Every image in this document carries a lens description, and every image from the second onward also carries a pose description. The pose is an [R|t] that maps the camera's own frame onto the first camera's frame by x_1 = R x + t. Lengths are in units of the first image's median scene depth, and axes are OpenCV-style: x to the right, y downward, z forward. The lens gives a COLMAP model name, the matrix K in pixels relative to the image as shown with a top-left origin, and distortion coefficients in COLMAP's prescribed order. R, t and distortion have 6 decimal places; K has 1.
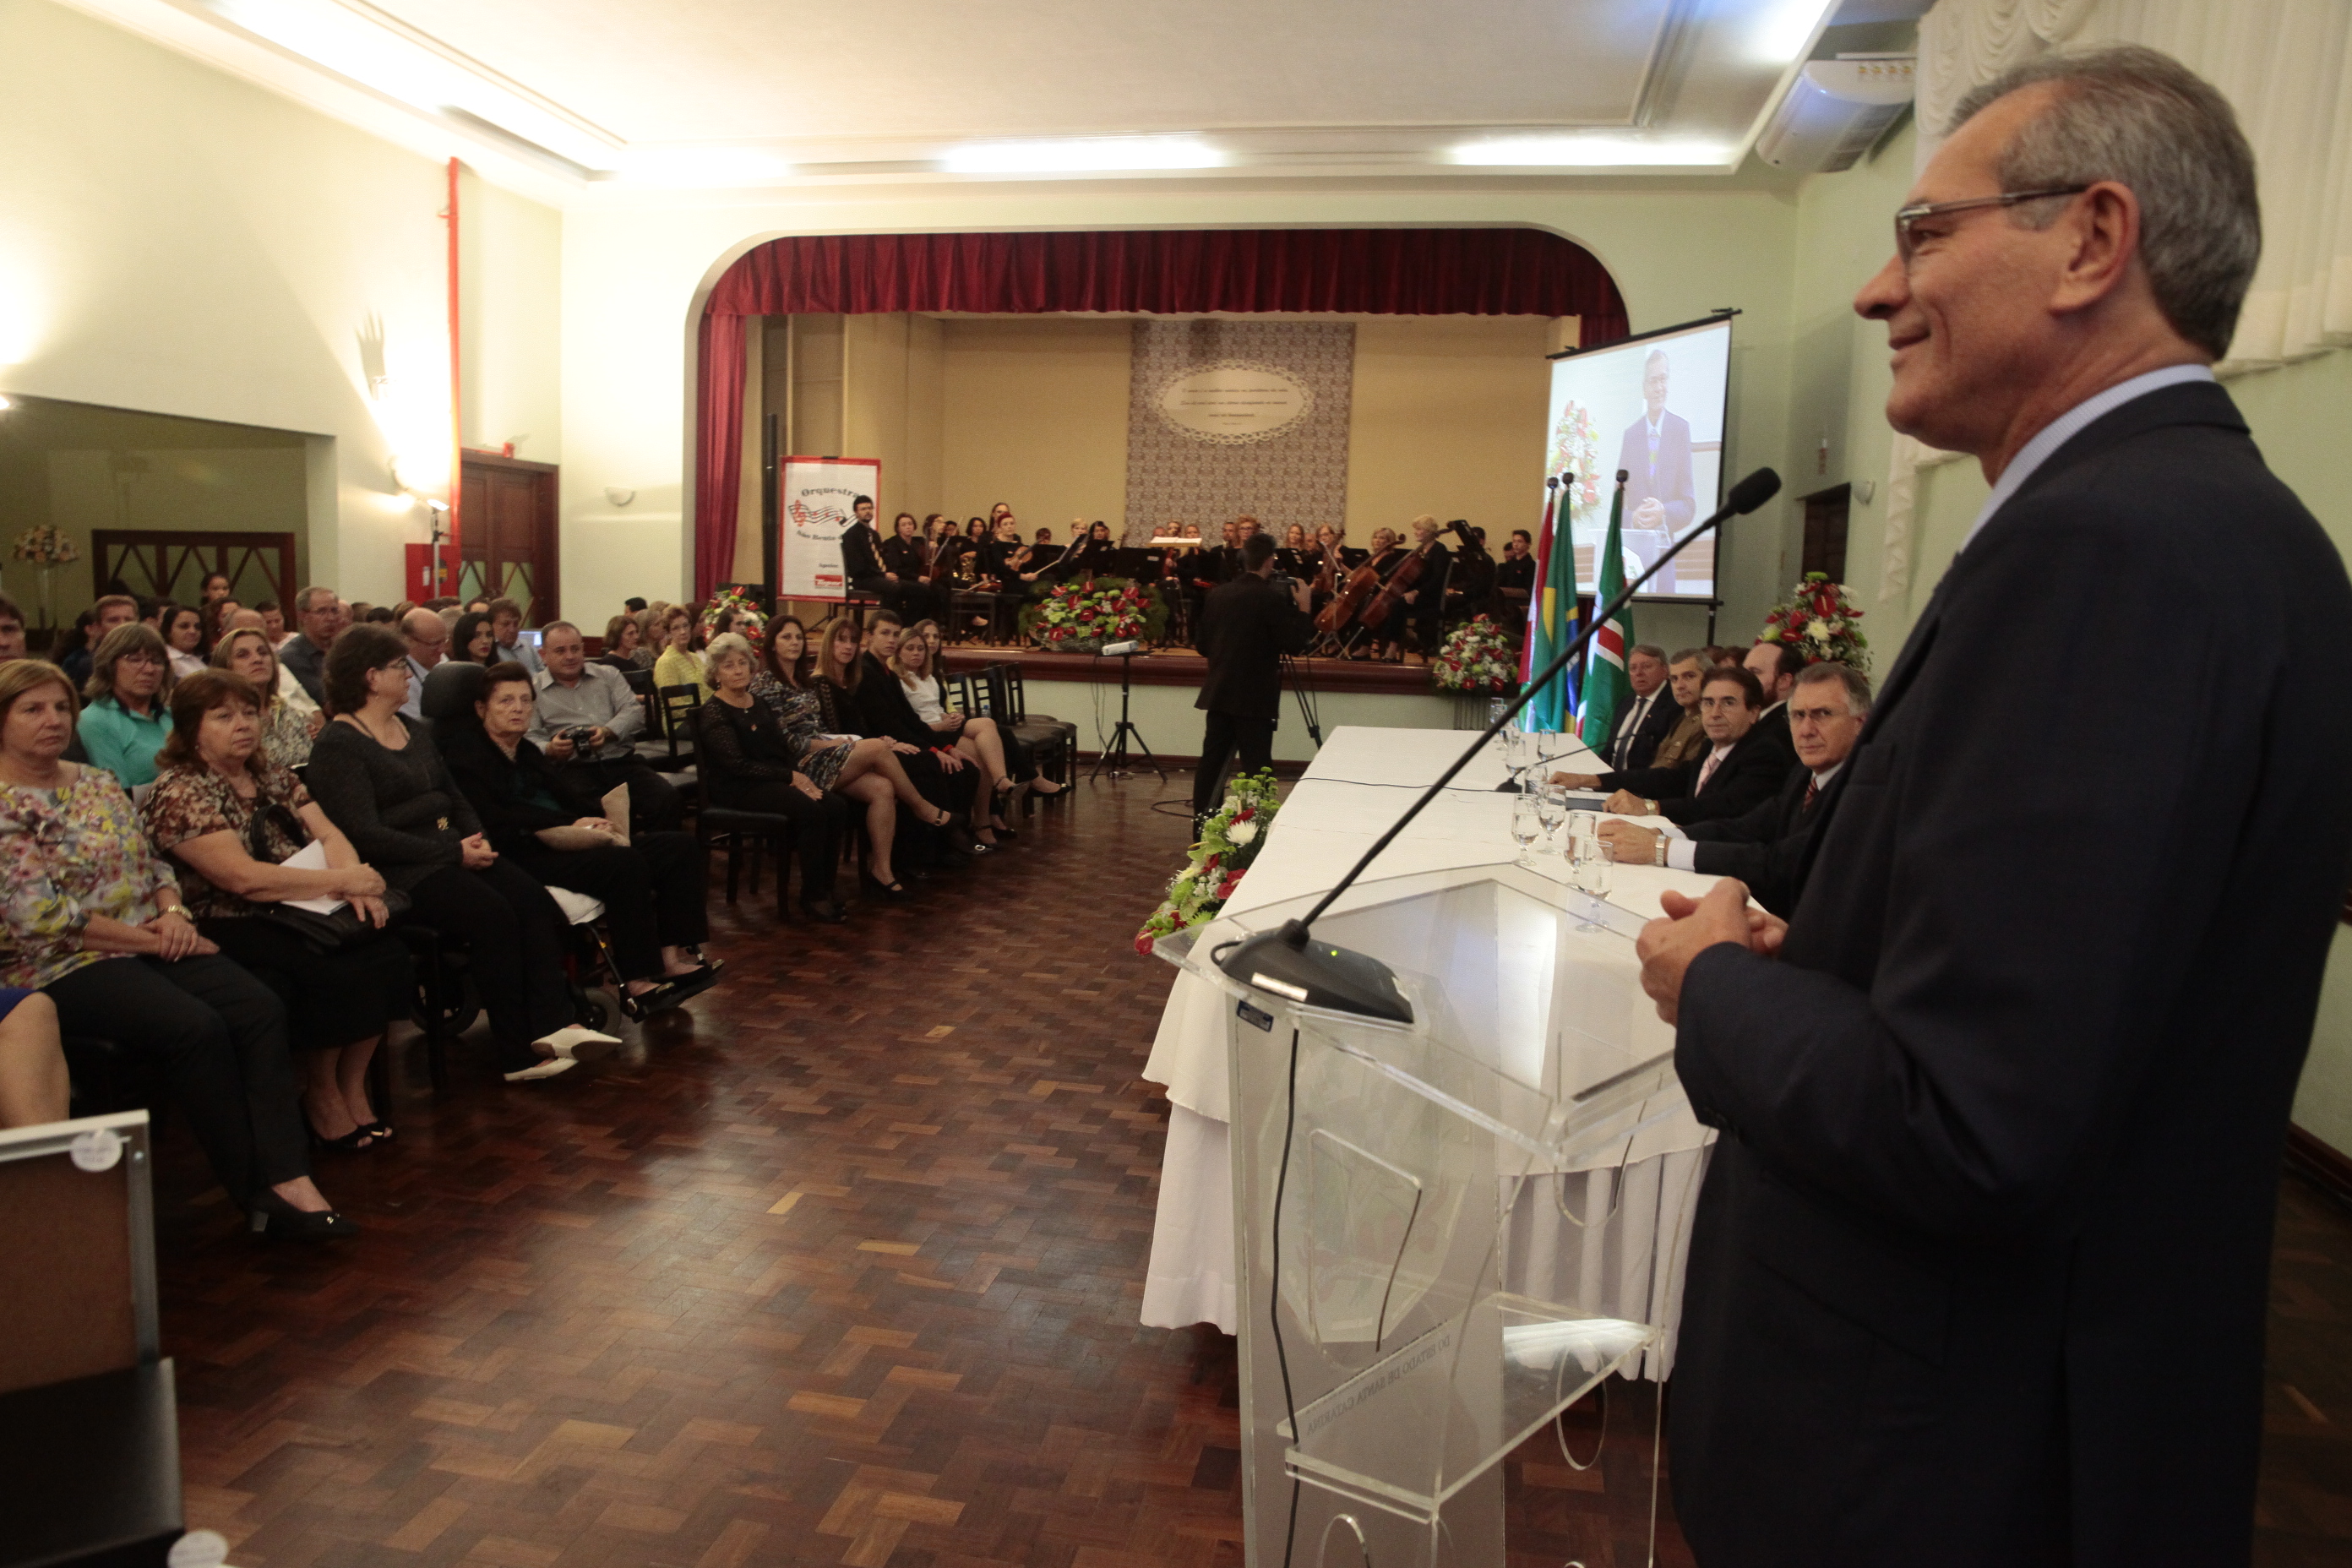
lens RADIAL K [[1629.6, 0, 1159.0], [0, 1629.6, 784.3], [0, 0, 1]] dist [-0.099745, 0.079551]
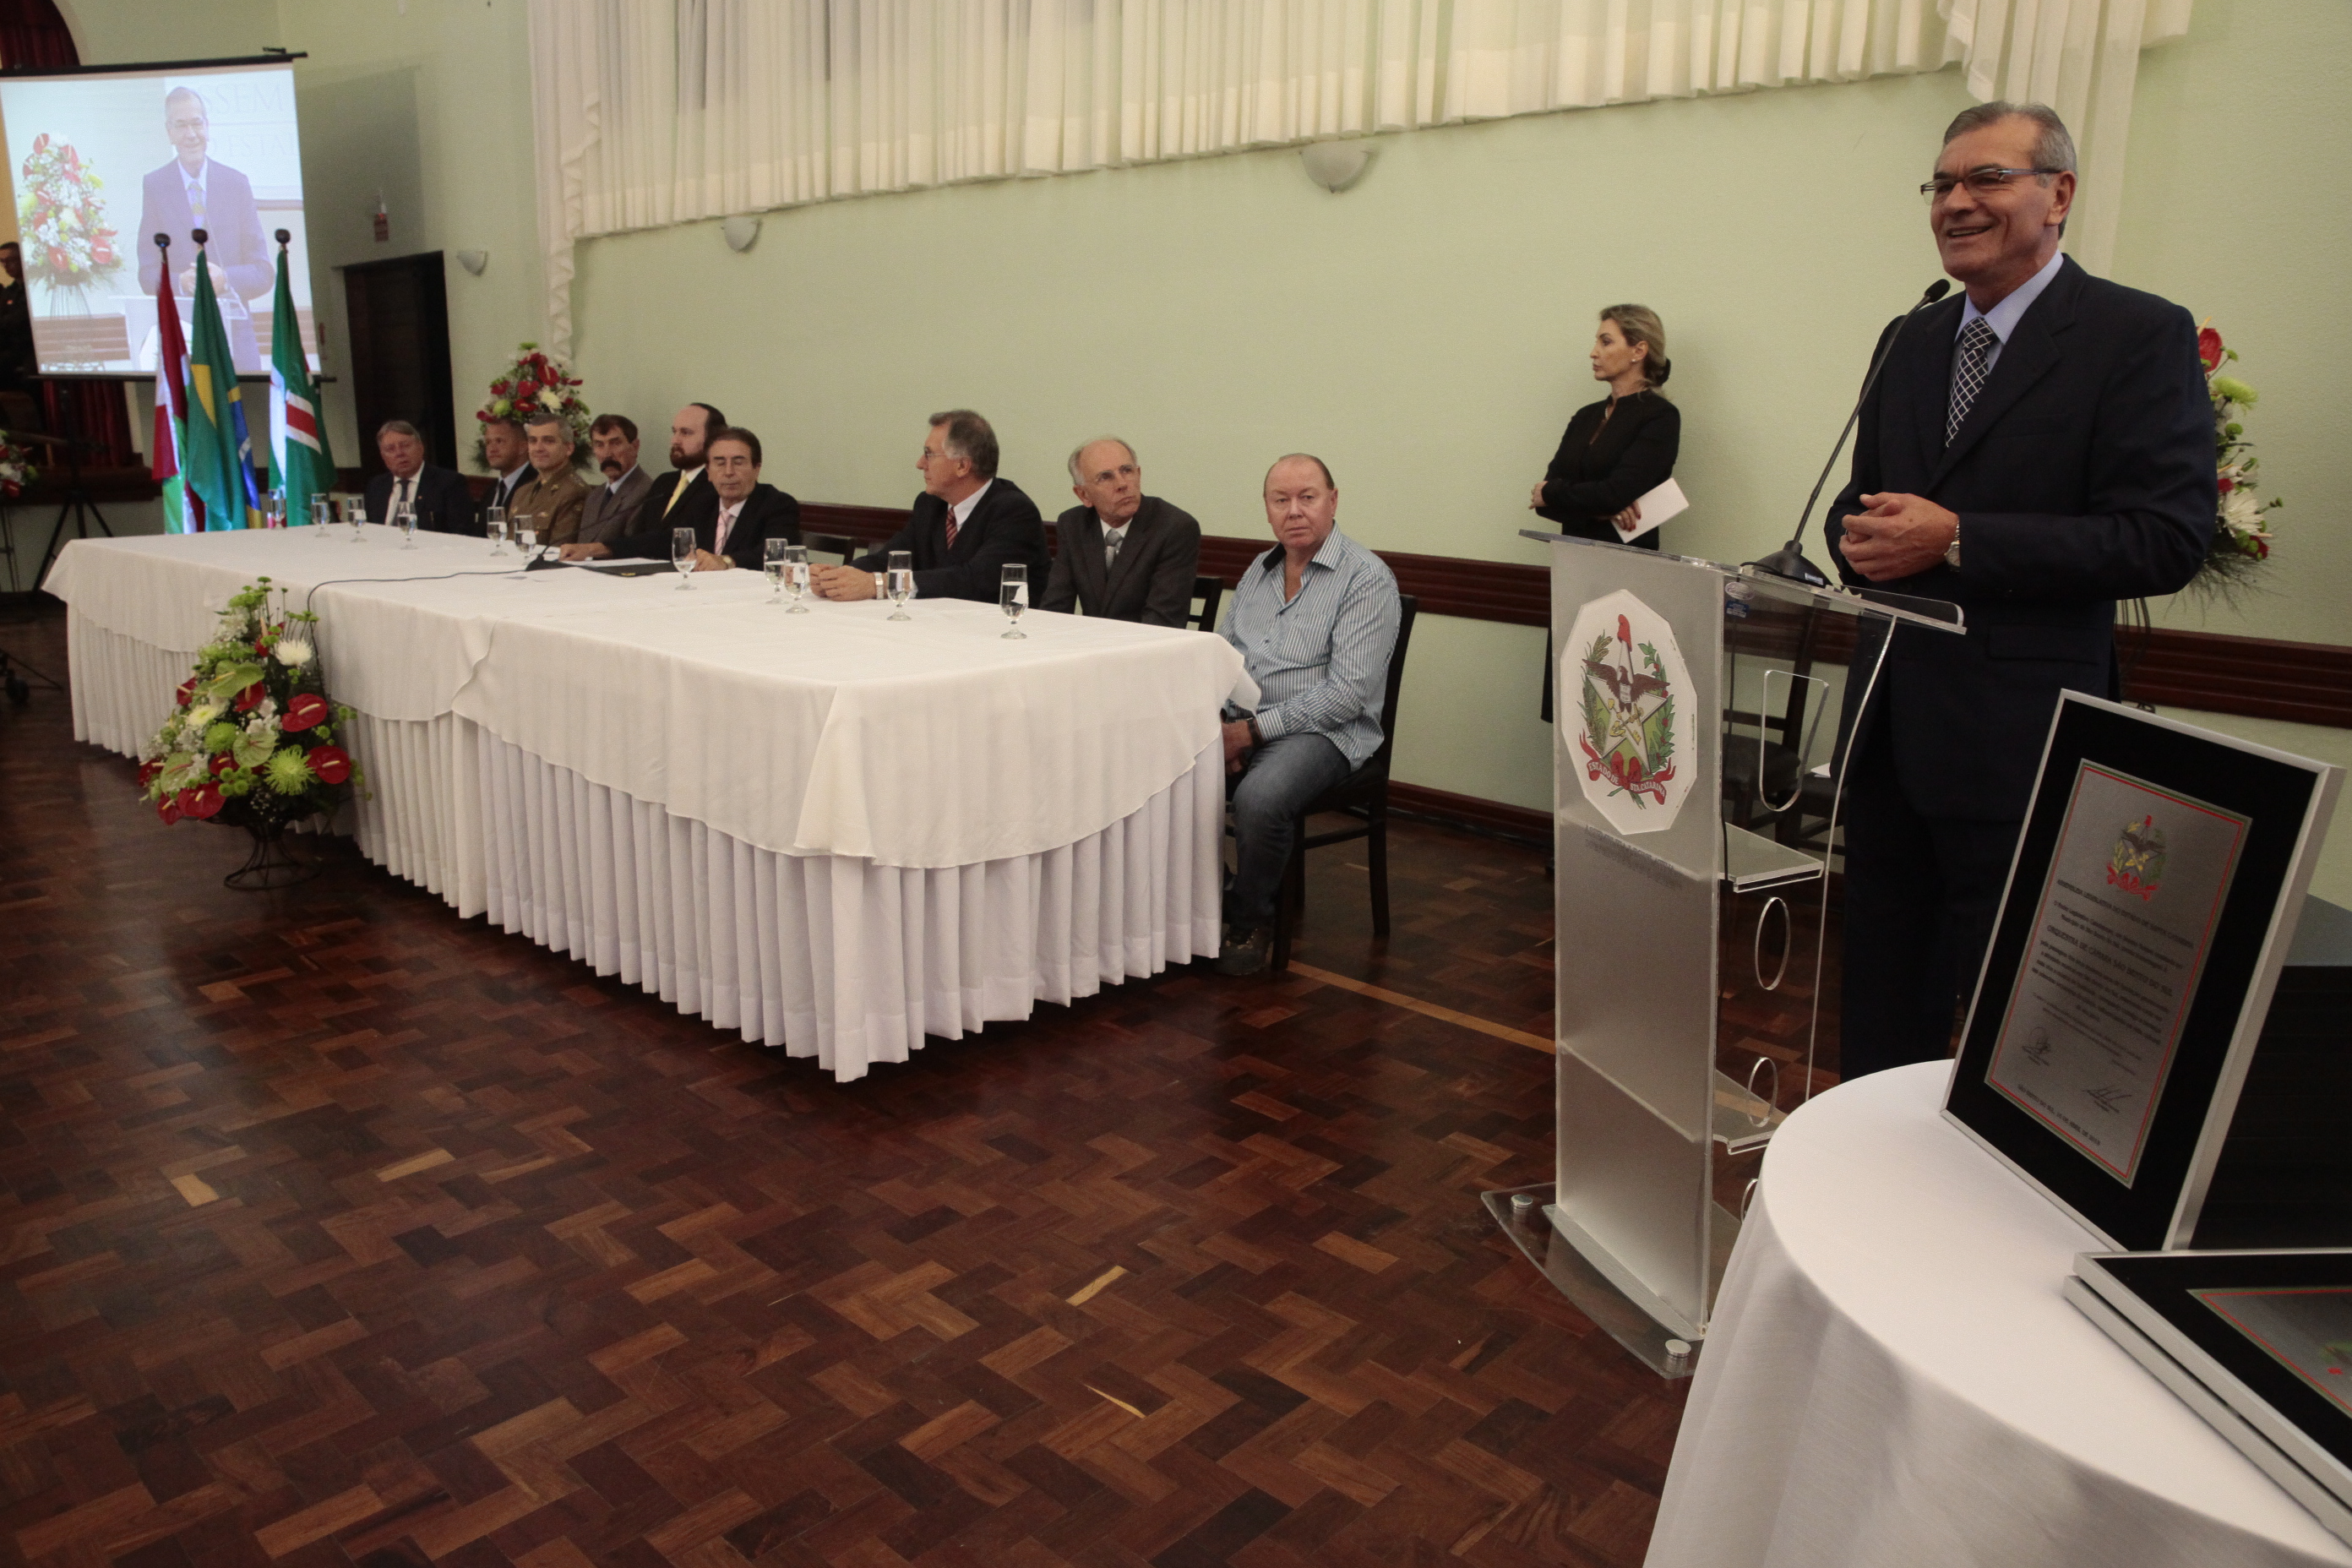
lens RADIAL K [[1629.6, 0, 1175.8], [0, 1629.6, 786.1], [0, 0, 1]] dist [-0.099745, 0.079551]
pose [[0.533088, -0.219566, 0.817073, -0.157904], [0.107193, 0.975484, 0.192198, -0.005083], [-0.839242, -0.014874, 0.543555, 0.061468]]
